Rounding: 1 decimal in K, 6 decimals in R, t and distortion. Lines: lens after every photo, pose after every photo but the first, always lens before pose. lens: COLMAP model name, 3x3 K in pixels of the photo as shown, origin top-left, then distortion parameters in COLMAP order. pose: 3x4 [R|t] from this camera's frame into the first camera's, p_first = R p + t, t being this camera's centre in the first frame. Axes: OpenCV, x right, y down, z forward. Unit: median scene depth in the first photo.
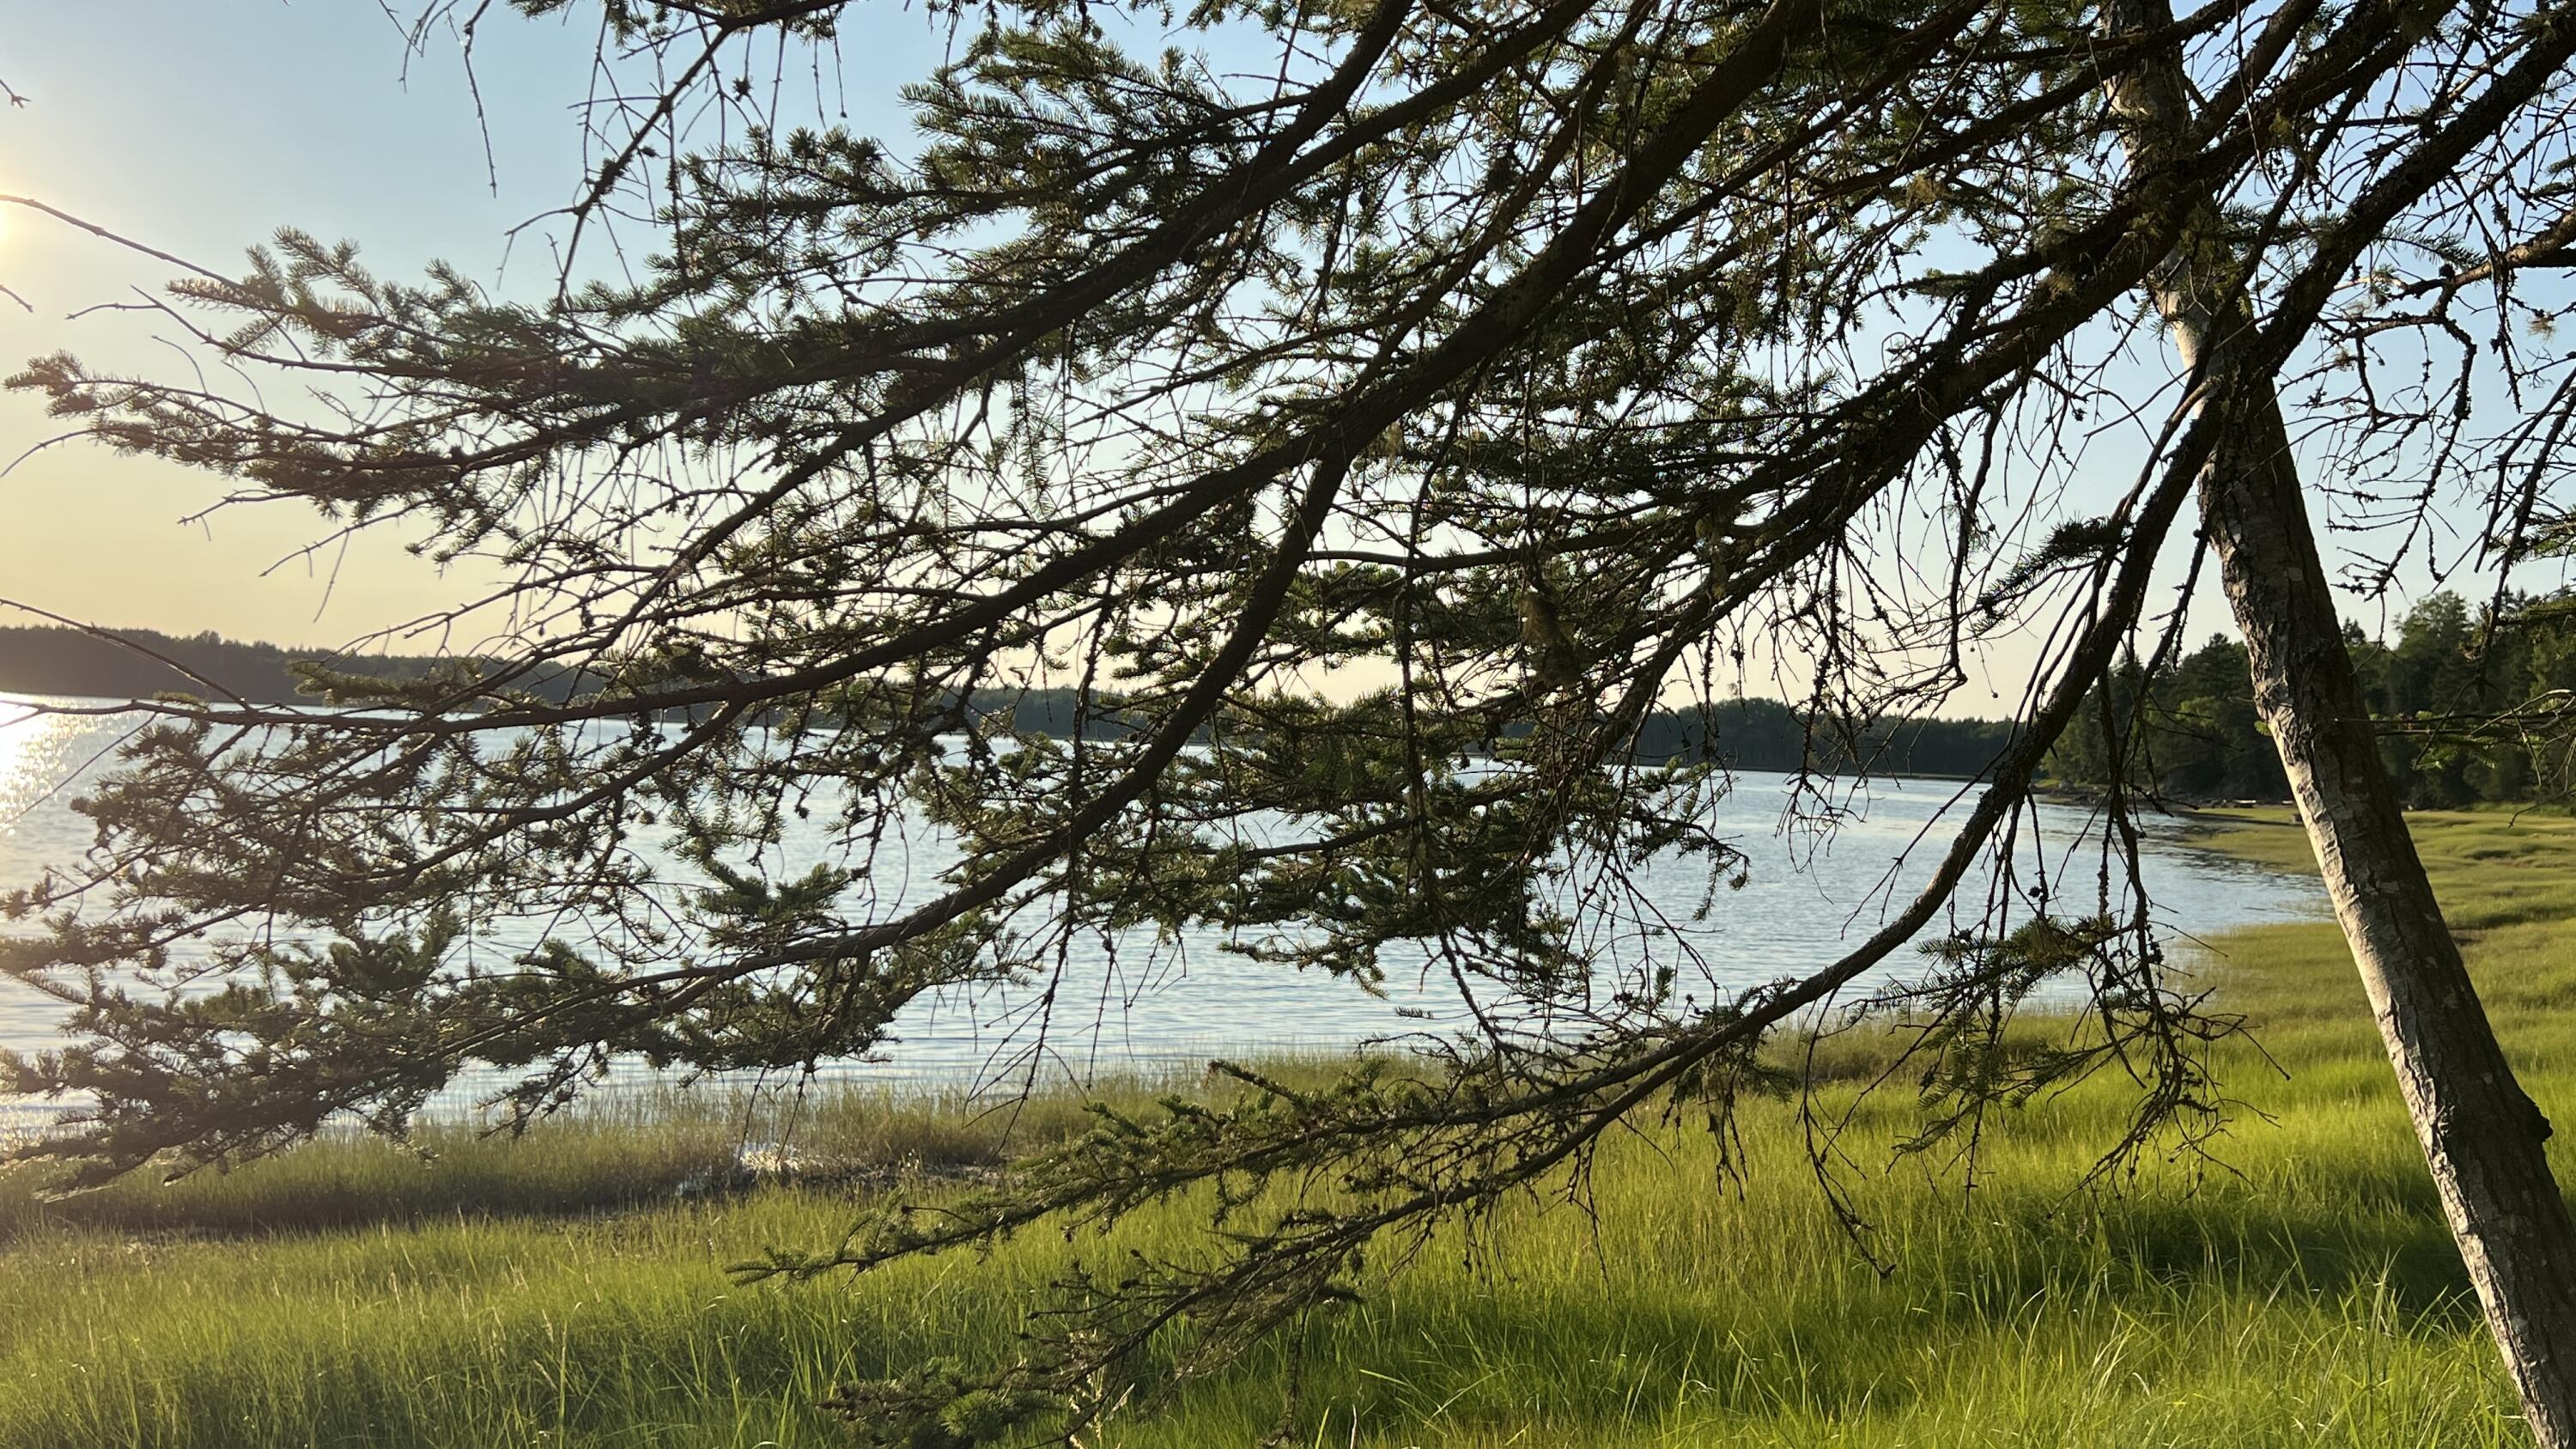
lens RADIAL K [[2444.4, 0, 1293.4], [0, 2444.4, 723.5], [0, 0, 1]] dist [0.045960, 0.000000]
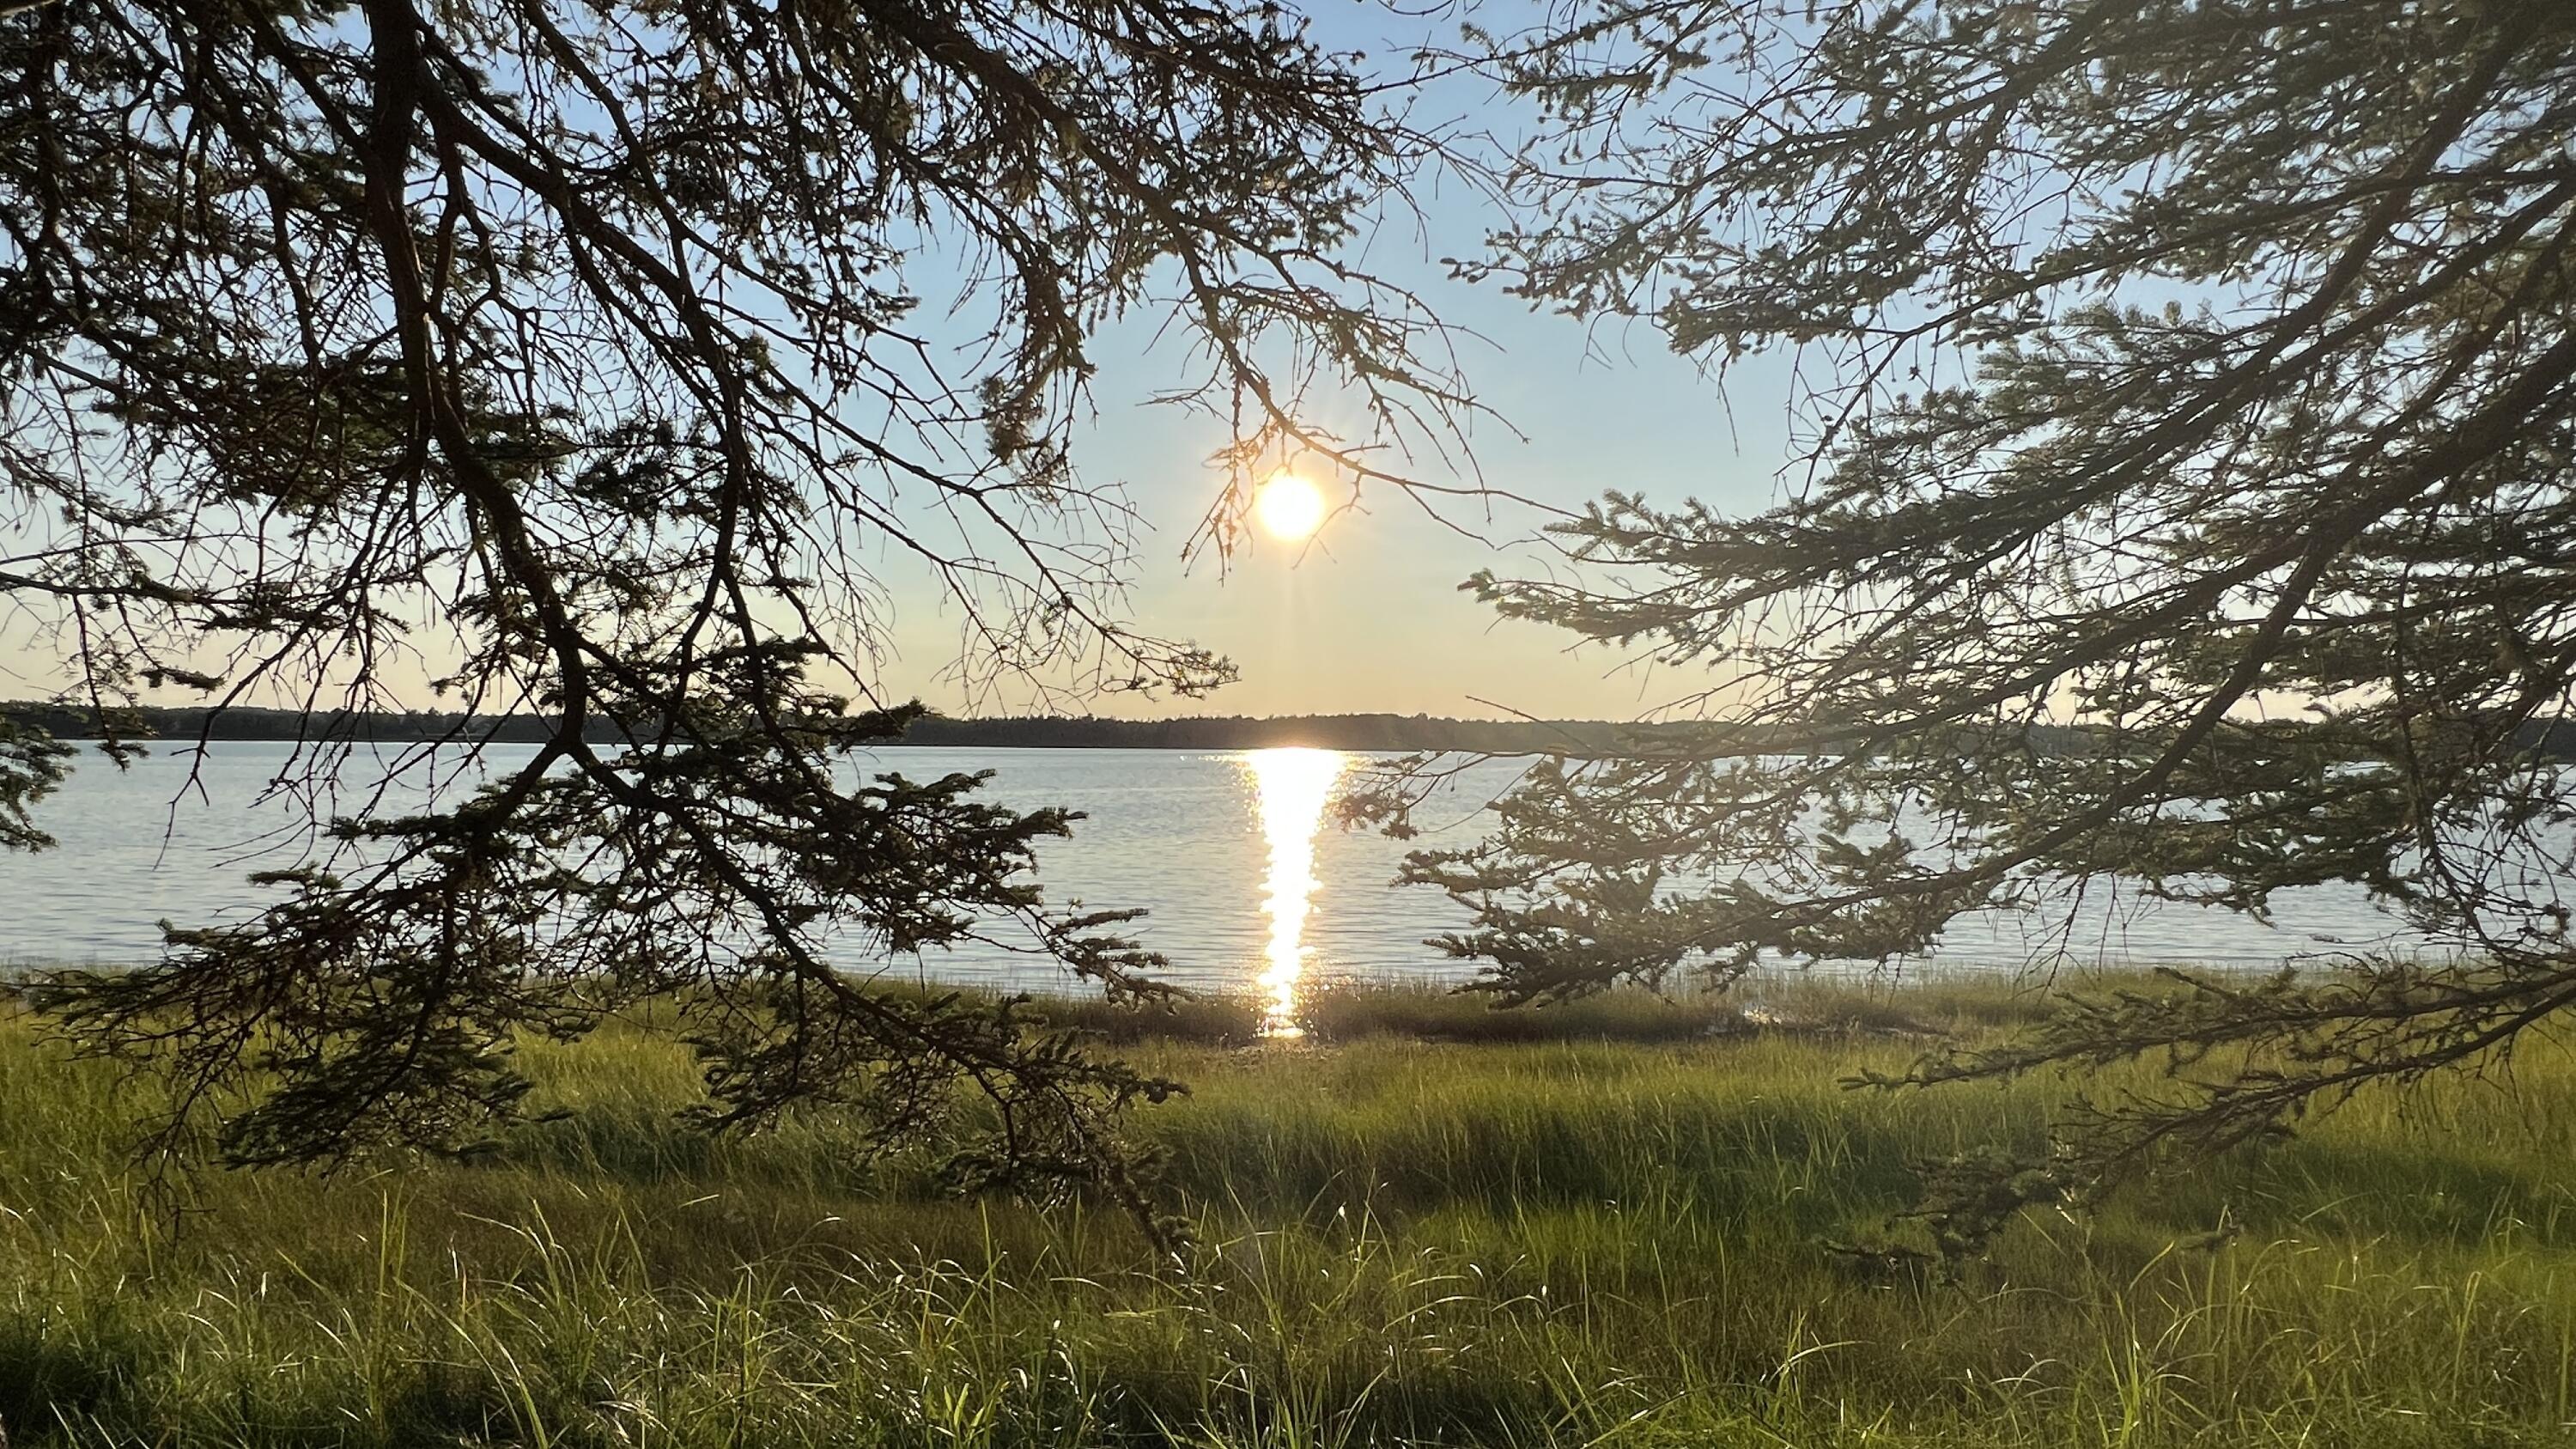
lens RADIAL K [[1440.7, 0, 1267.9], [0, 1440.7, 711.7], [0, 0, 1]] dist [-0.003778, 0.003340]
pose [[0.872913, -0.047193, -0.485589, -0.099659], [0.032223, 0.998714, -0.039137, -0.000995], [0.486811, 0.018516, 0.873311, -0.050791]]
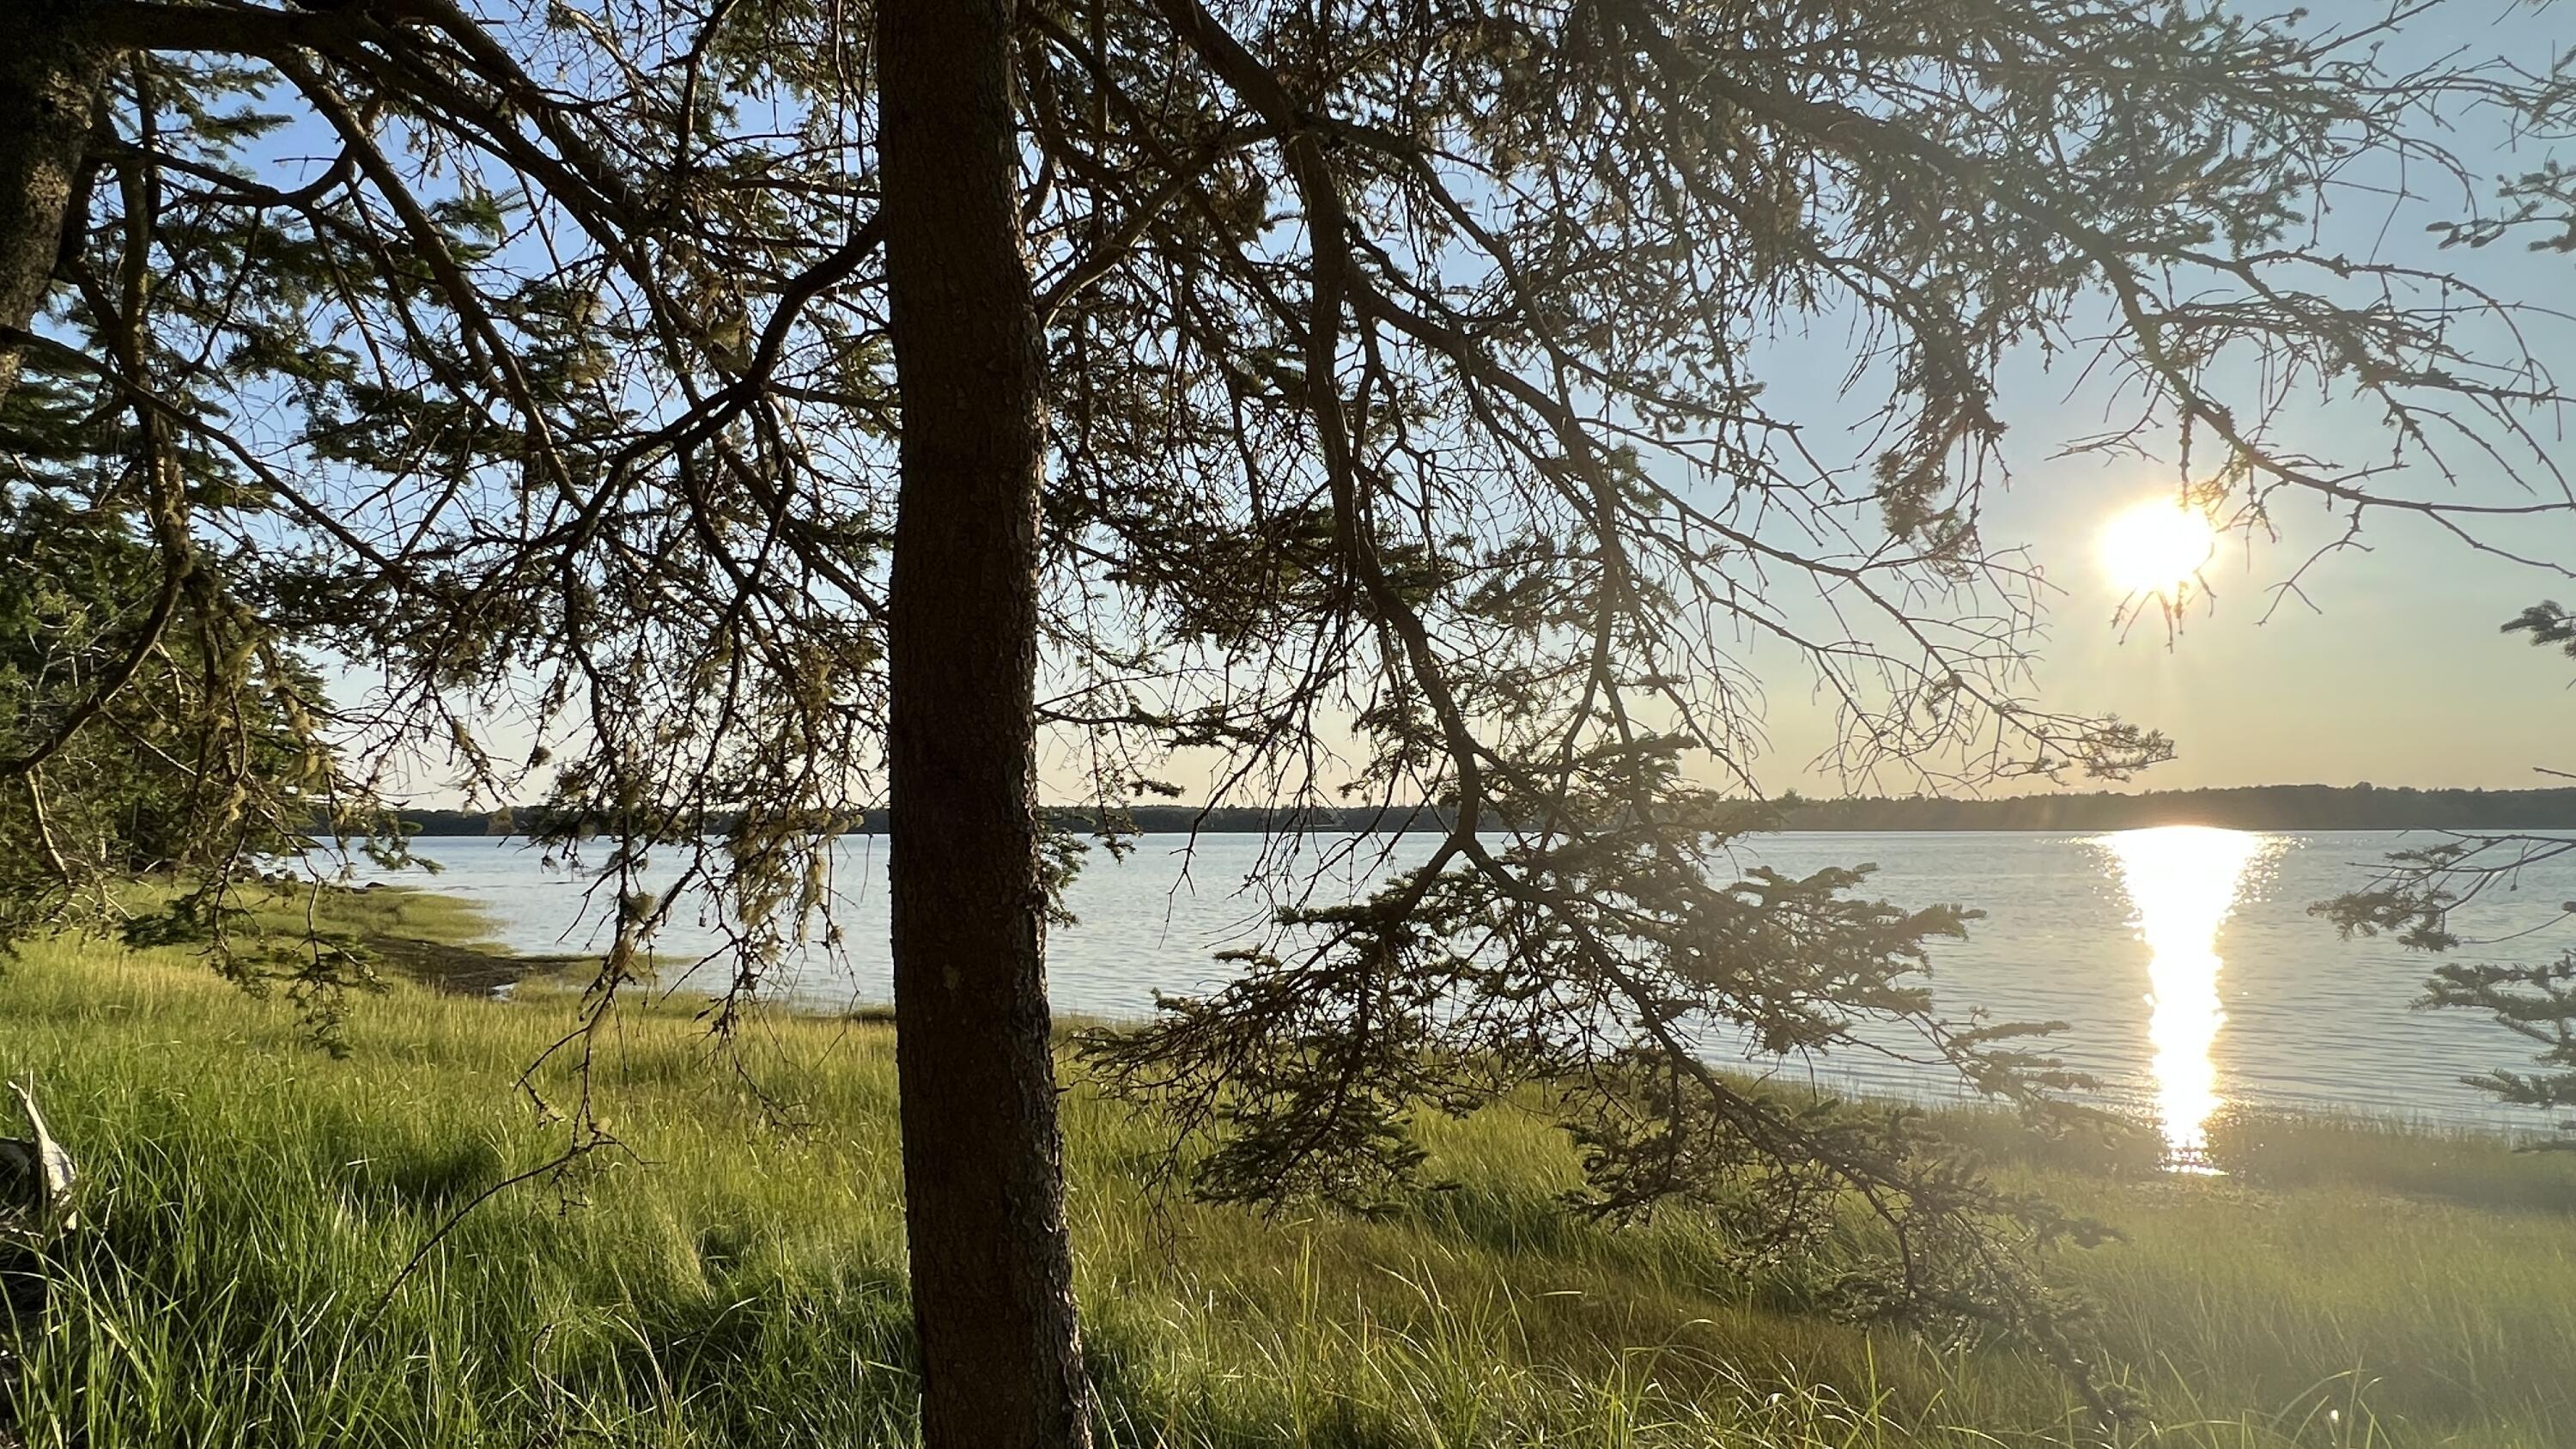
lens RADIAL K [[1440.7, 0, 1285.6], [0, 1440.7, 707.1], [0, 0, 1]] dist [-0.003778, 0.003340]
pose [[0.509512, -0.117869, -0.852352, -0.139798], [0.033096, 0.992525, -0.117469, -0.009969], [0.859827, 0.031642, 0.509604, -0.082761]]
